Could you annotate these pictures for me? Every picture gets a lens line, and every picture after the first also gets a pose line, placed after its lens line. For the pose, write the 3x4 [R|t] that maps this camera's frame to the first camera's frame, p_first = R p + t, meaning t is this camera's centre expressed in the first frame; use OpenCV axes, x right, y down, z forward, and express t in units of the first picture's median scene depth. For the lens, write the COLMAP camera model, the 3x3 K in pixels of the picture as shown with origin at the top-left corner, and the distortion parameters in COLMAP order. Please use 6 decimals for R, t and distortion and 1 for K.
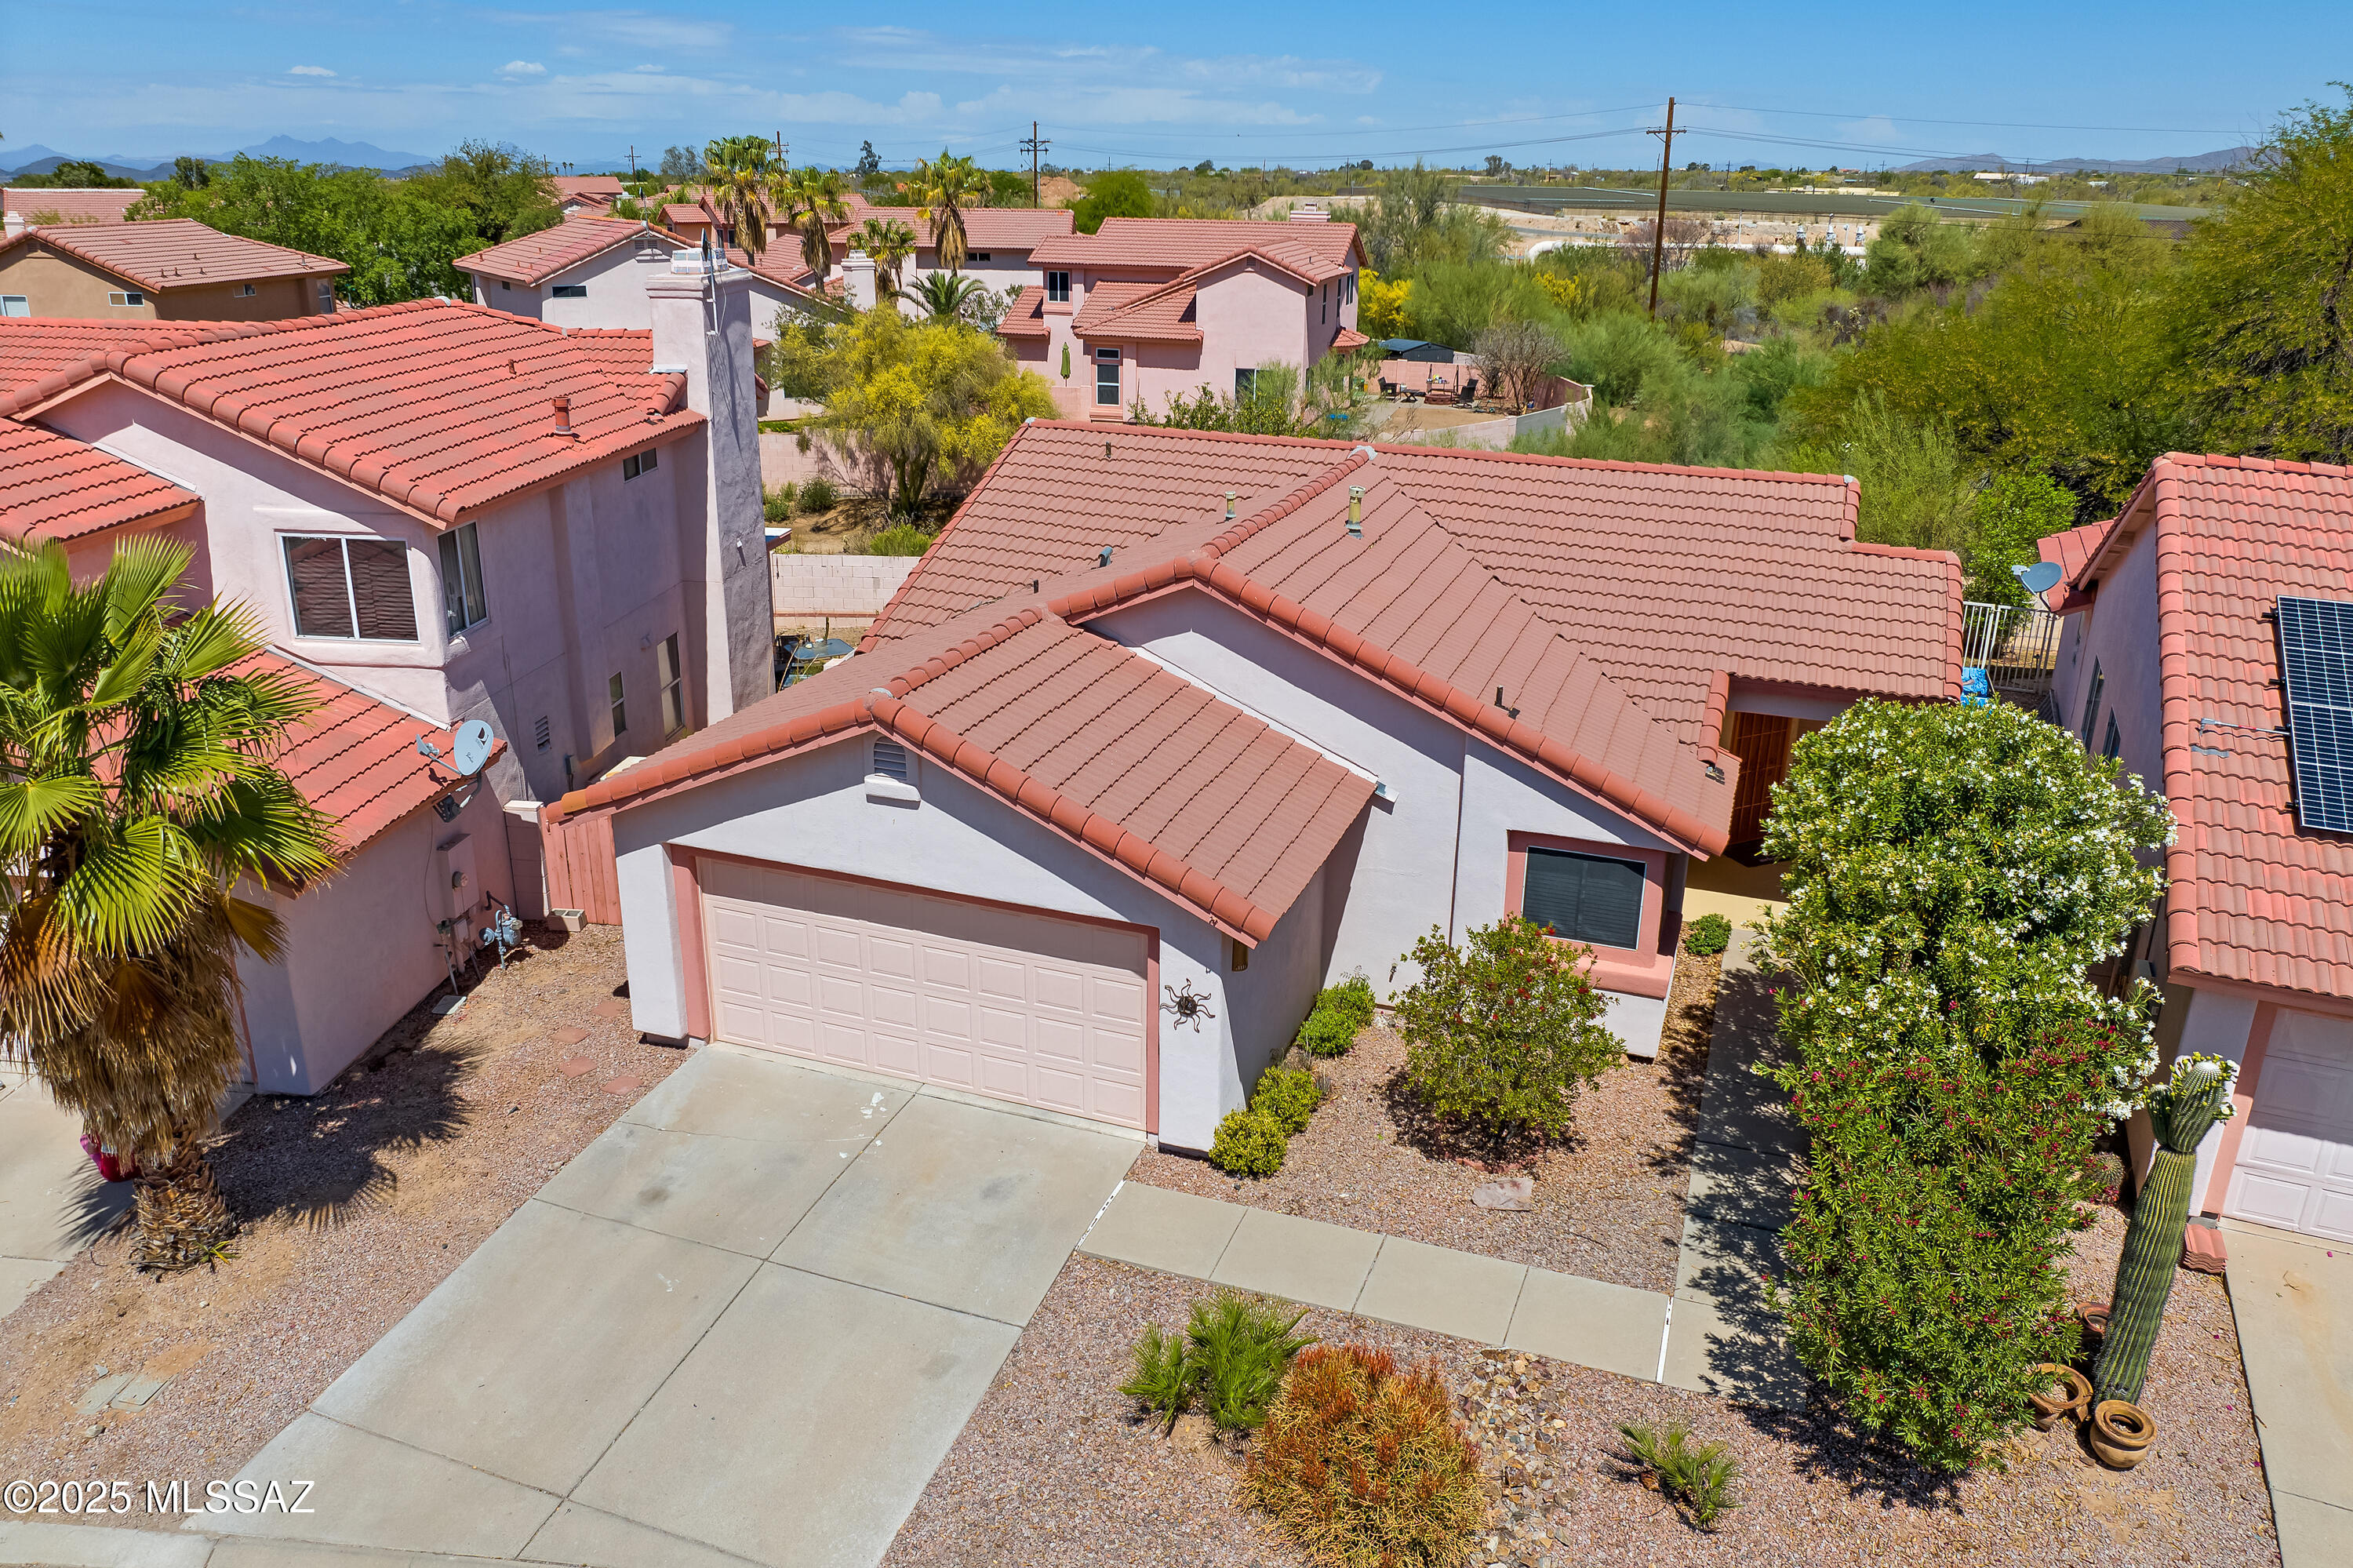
lens RADIAL K [[1686.1, 0, 1176.5], [0, 1686.1, 784.0], [0, 0, 1]] dist [-0.032652, 0.000740]
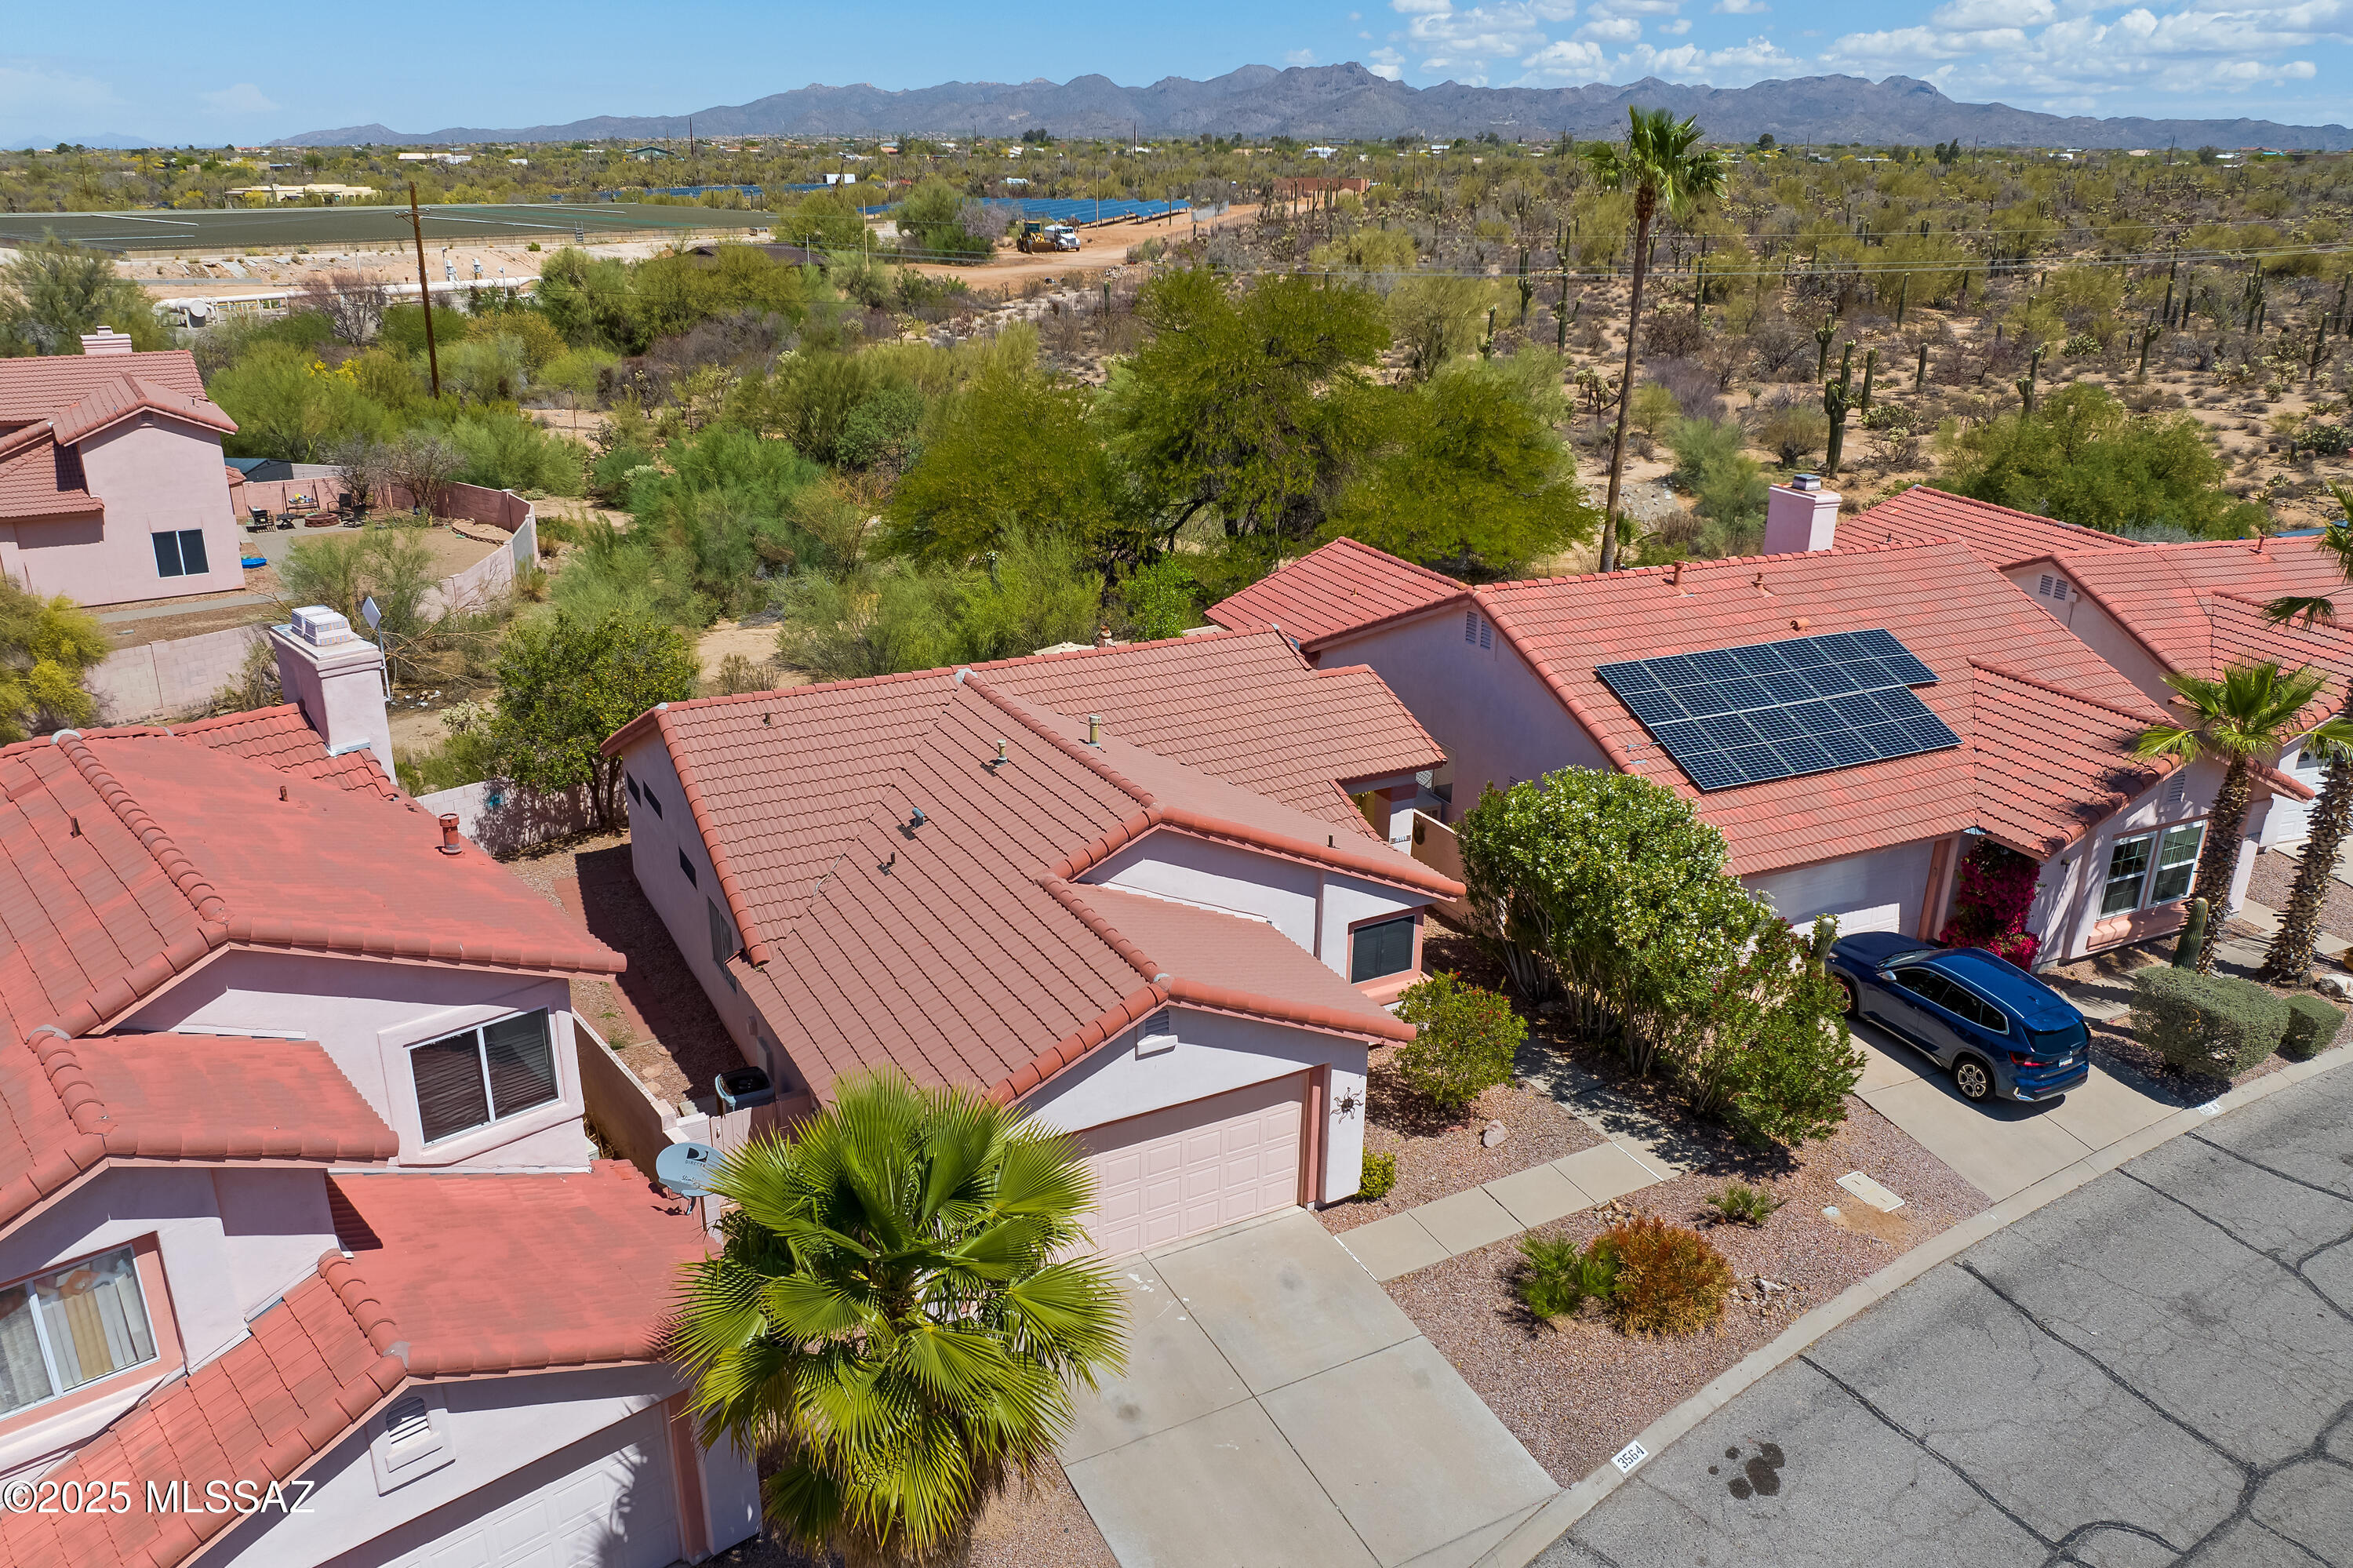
lens RADIAL K [[1686.1, 0, 1176.5], [0, 1686.1, 784.0], [0, 0, 1]] dist [-0.032652, 0.000740]
pose [[0.663430, -0.266434, 0.699196, -0.936276], [0.256487, 0.958818, 0.121998, -0.318629], [-0.702905, 0.098398, 0.704445, 0.027436]]
